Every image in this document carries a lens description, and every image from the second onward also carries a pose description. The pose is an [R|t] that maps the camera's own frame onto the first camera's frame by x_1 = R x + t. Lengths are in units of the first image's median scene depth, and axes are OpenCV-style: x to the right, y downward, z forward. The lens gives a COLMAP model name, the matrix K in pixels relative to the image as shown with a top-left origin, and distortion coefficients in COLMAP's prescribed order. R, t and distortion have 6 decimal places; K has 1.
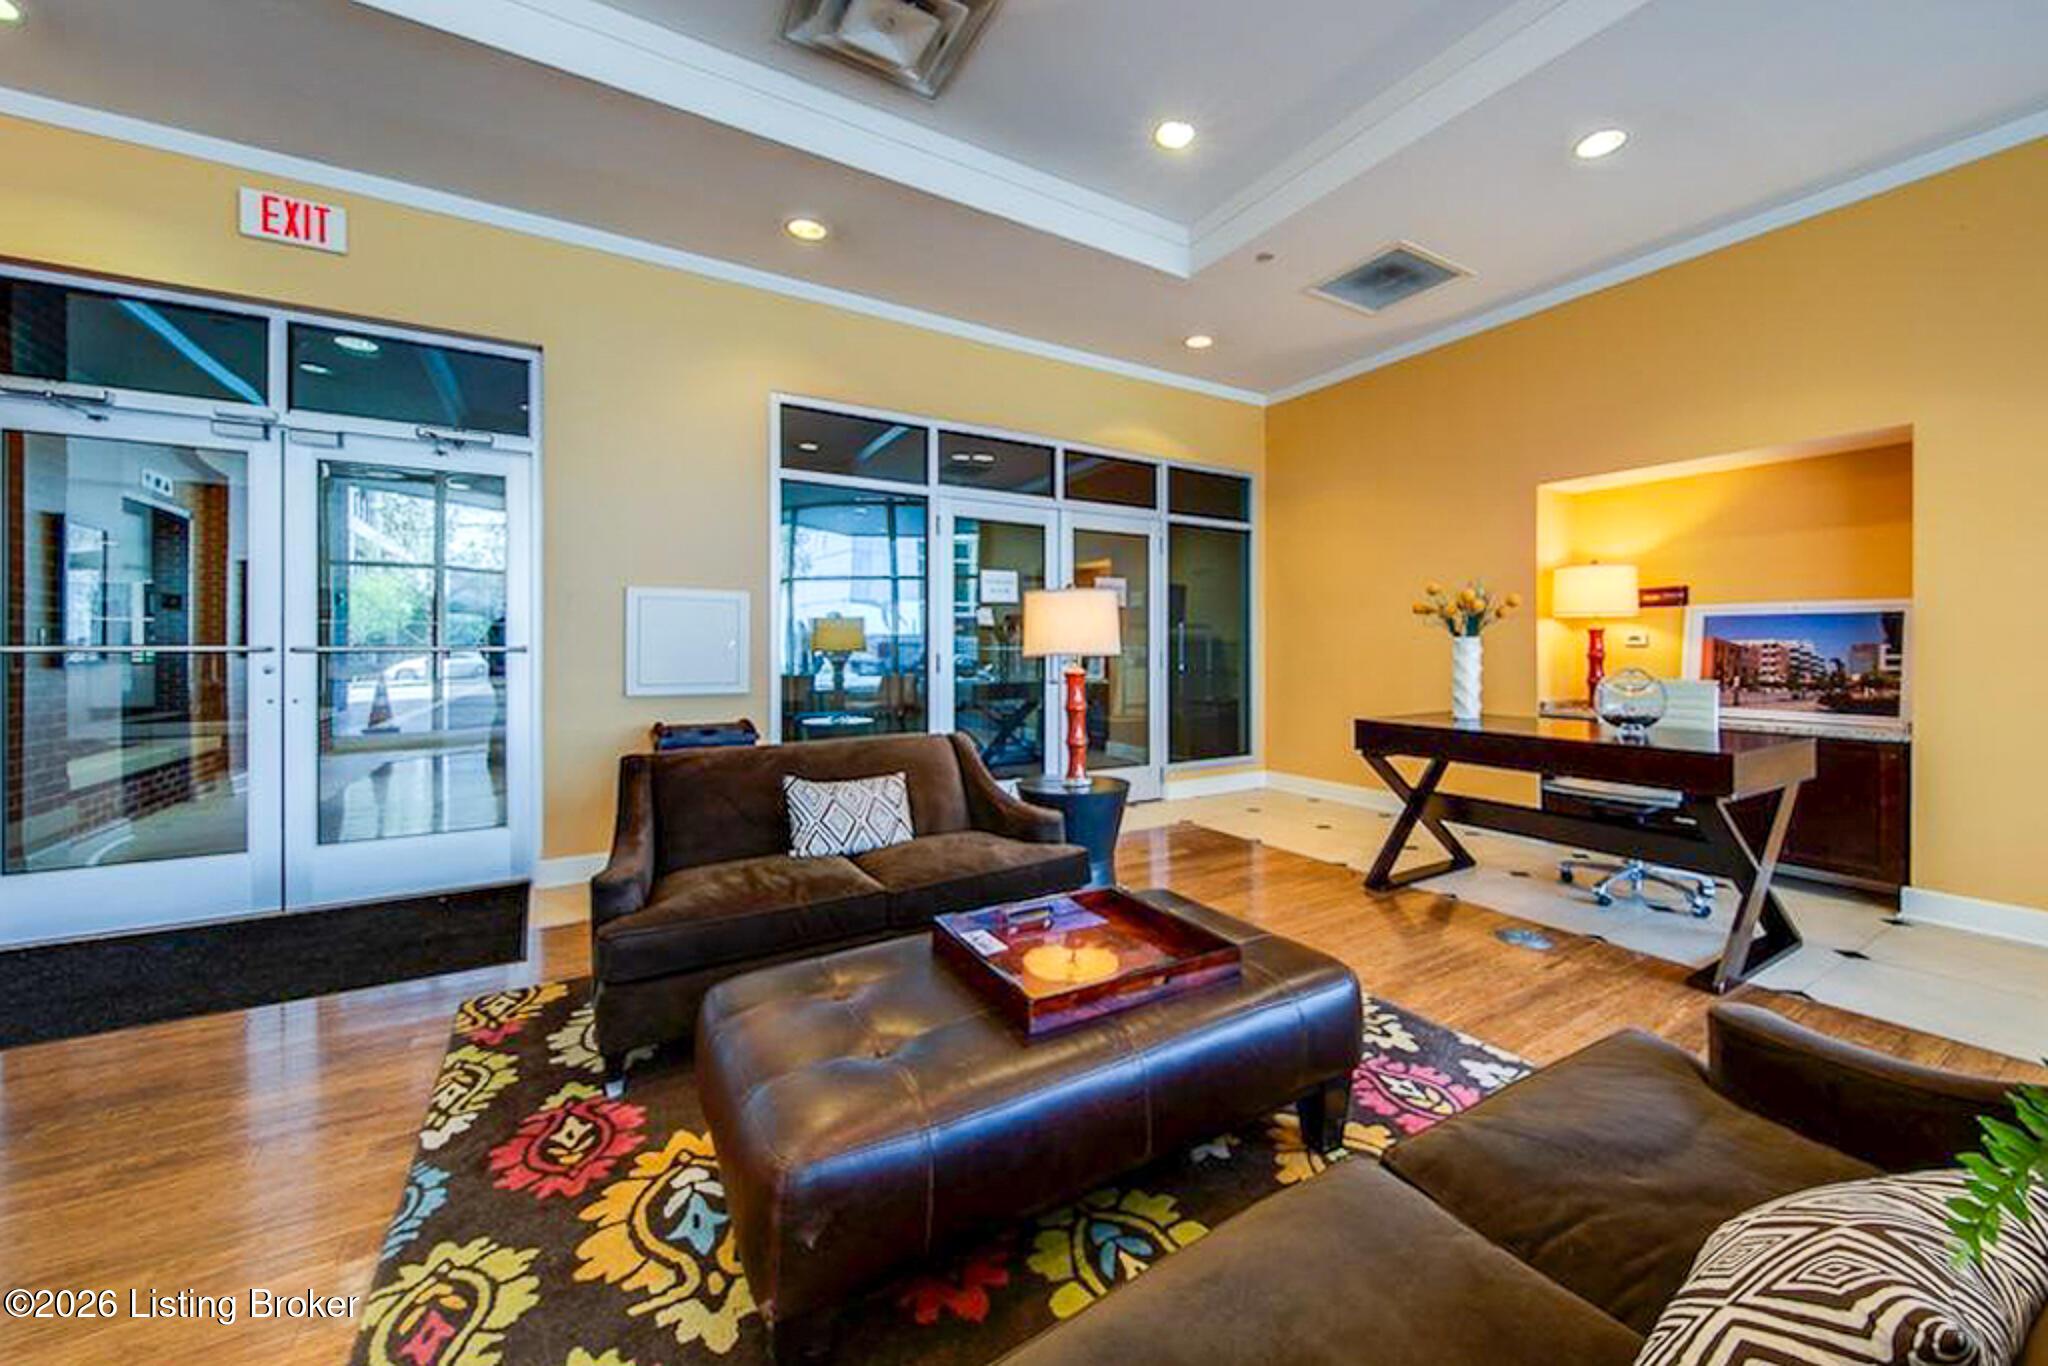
lens RADIAL K [[797.7, 0, 1159.8], [0, 797.7, 643.4], [0, 0, 1]] dist [0.000206, -0.000080]
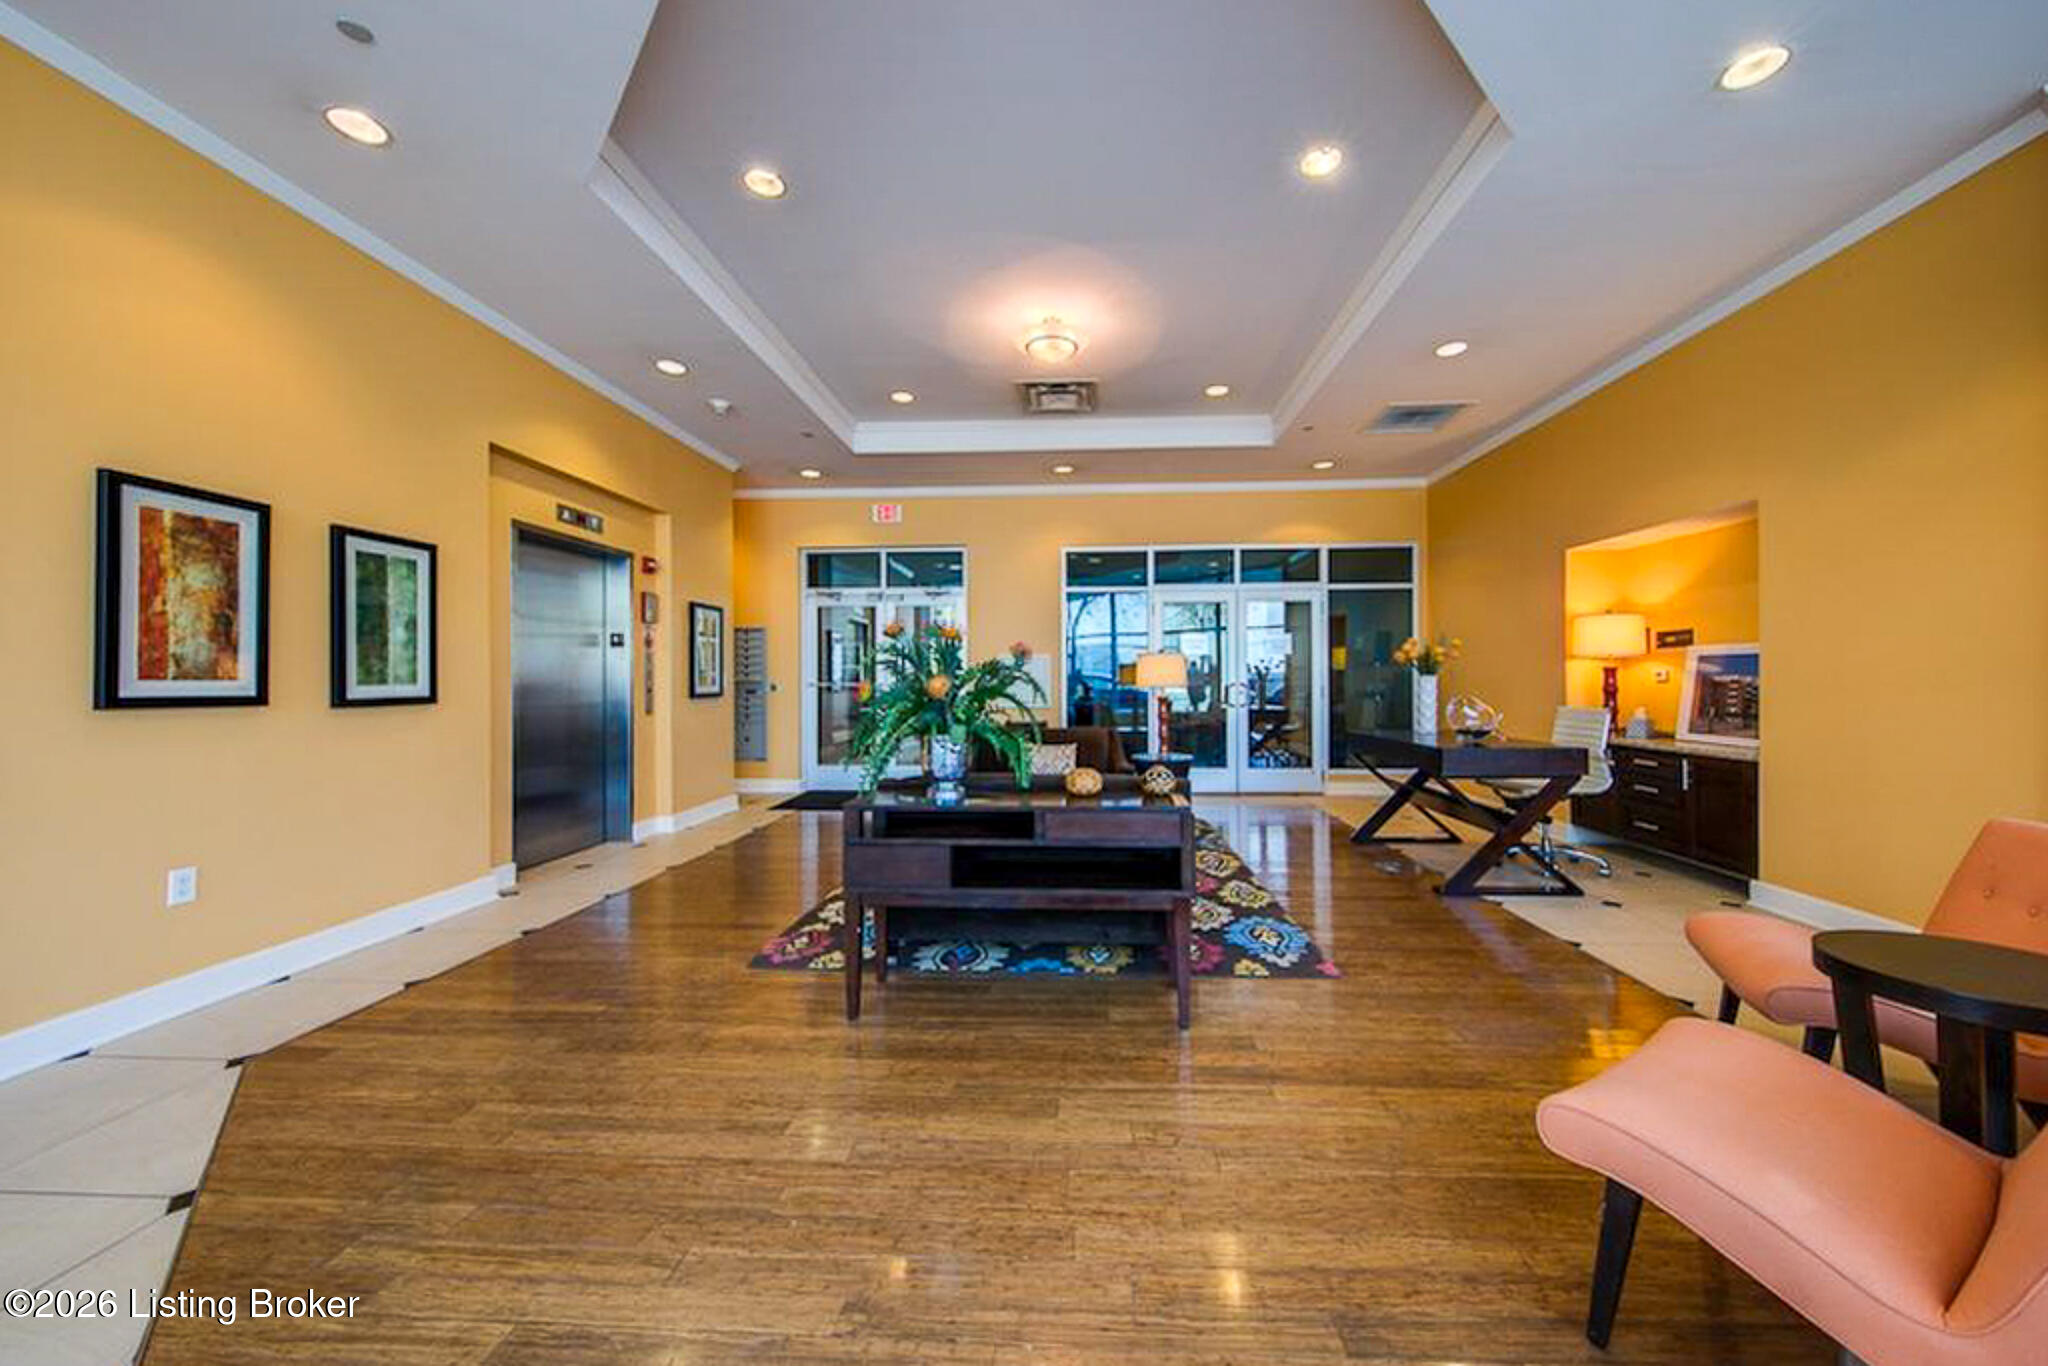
lens RADIAL K [[767.3, 0, 1046.6], [0, 767.3, 652.9], [0, 0, 1]] dist [0.002151, 0.000045]
pose [[0.782399, -0.025795, -0.622242, 0.694389], [0.005006, 0.999370, -0.035135, -0.003621], [0.622757, 0.024374, 0.782036, -0.493308]]
